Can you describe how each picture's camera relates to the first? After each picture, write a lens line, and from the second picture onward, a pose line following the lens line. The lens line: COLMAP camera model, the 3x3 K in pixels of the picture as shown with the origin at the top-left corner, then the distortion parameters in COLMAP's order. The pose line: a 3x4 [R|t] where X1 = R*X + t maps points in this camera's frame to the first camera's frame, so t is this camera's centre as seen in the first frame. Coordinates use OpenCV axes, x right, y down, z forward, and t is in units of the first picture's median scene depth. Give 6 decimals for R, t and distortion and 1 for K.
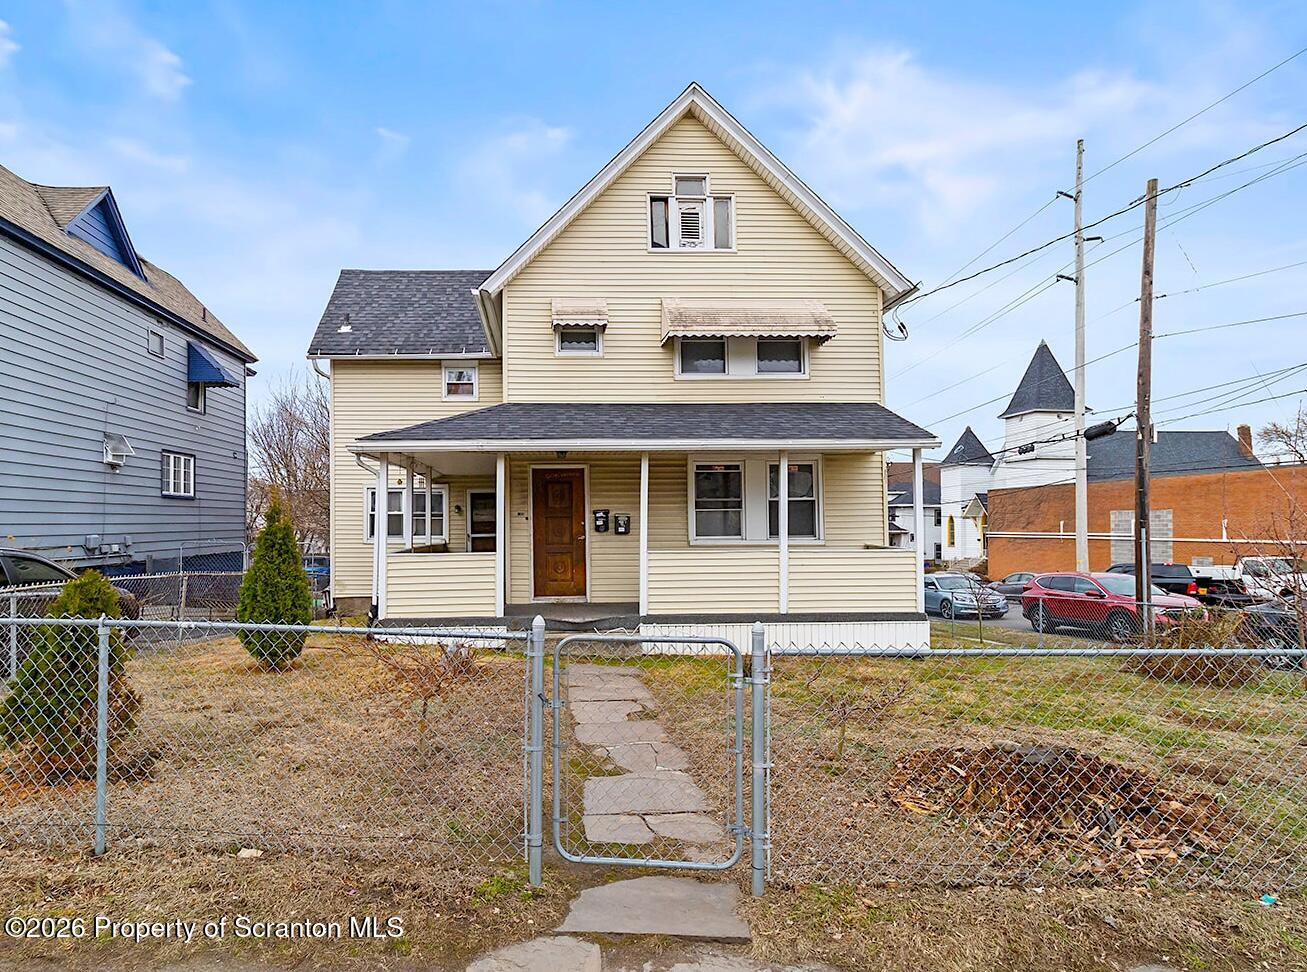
lens RADIAL K [[747.6, 0, 583.1], [0, 747.6, 526.3], [0, 0, 1]] dist [-0.002937, 0.001355]
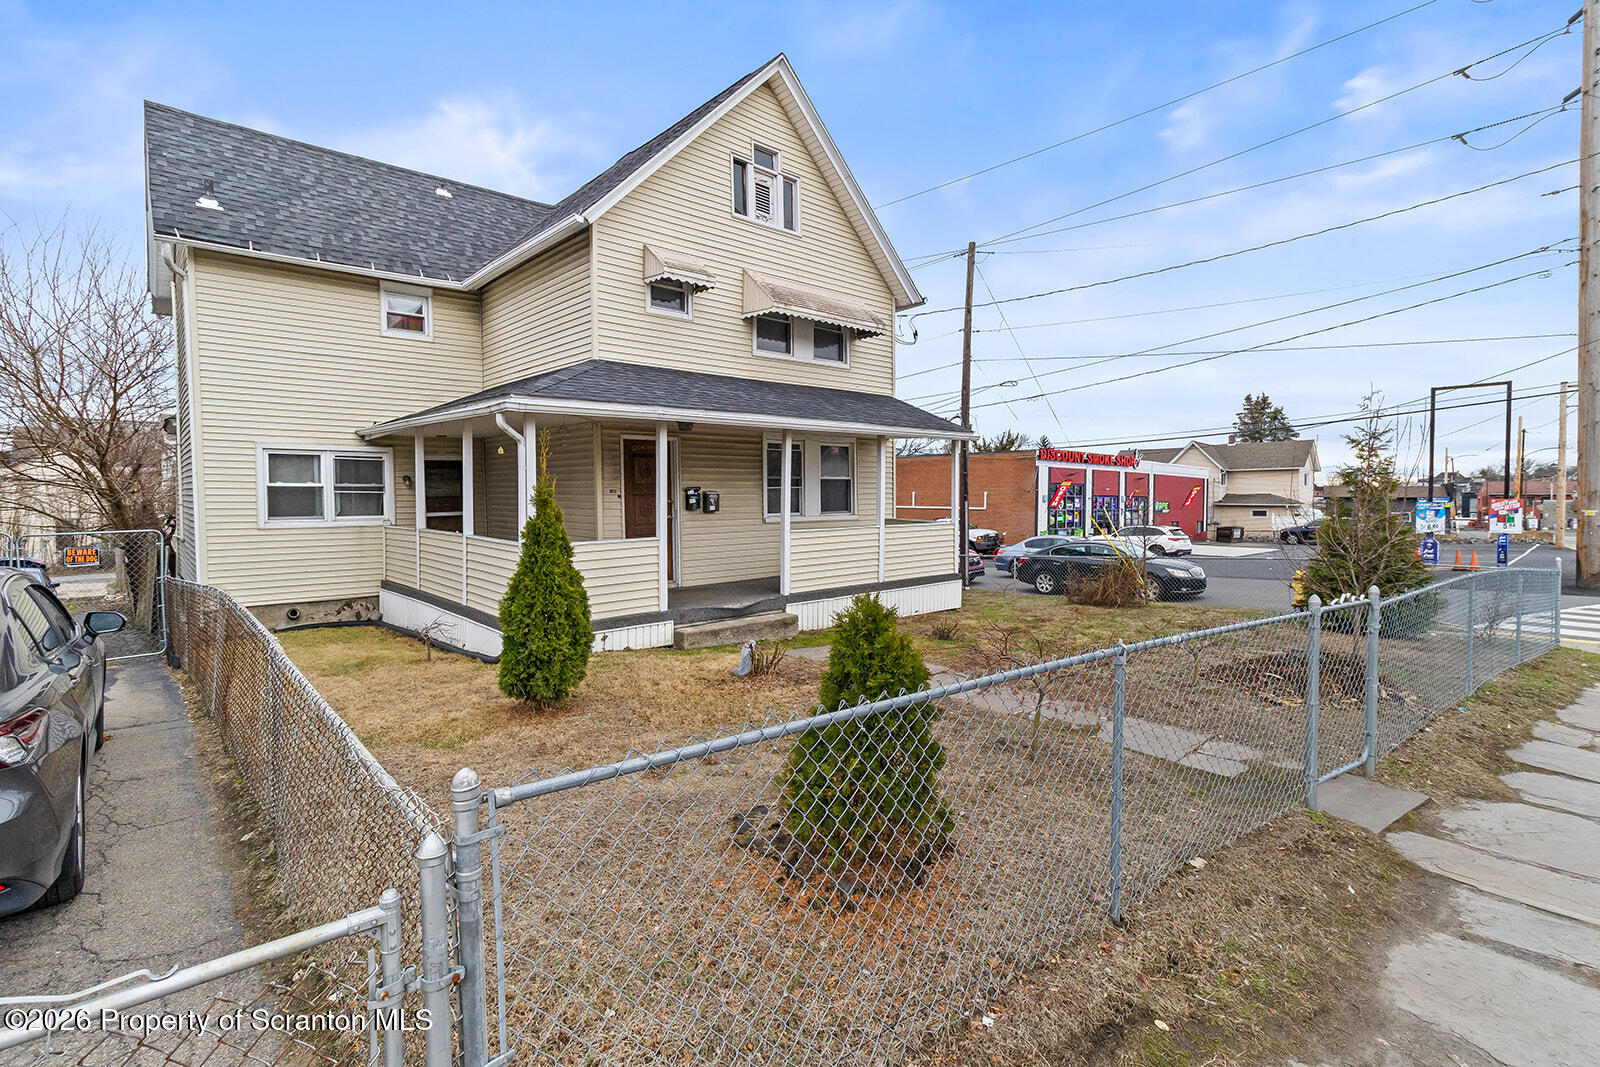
lens RADIAL K [[748.2, 0, 801.7], [0, 748.2, 532.7], [0, 0, 1]] dist [-0.000785, 0.000405]
pose [[0.760731, -0.032655, 0.648245, -0.474880], [-0.002290, 0.998592, 0.052990, -0.014416], [-0.649063, -0.041795, 0.759585, 0.198597]]
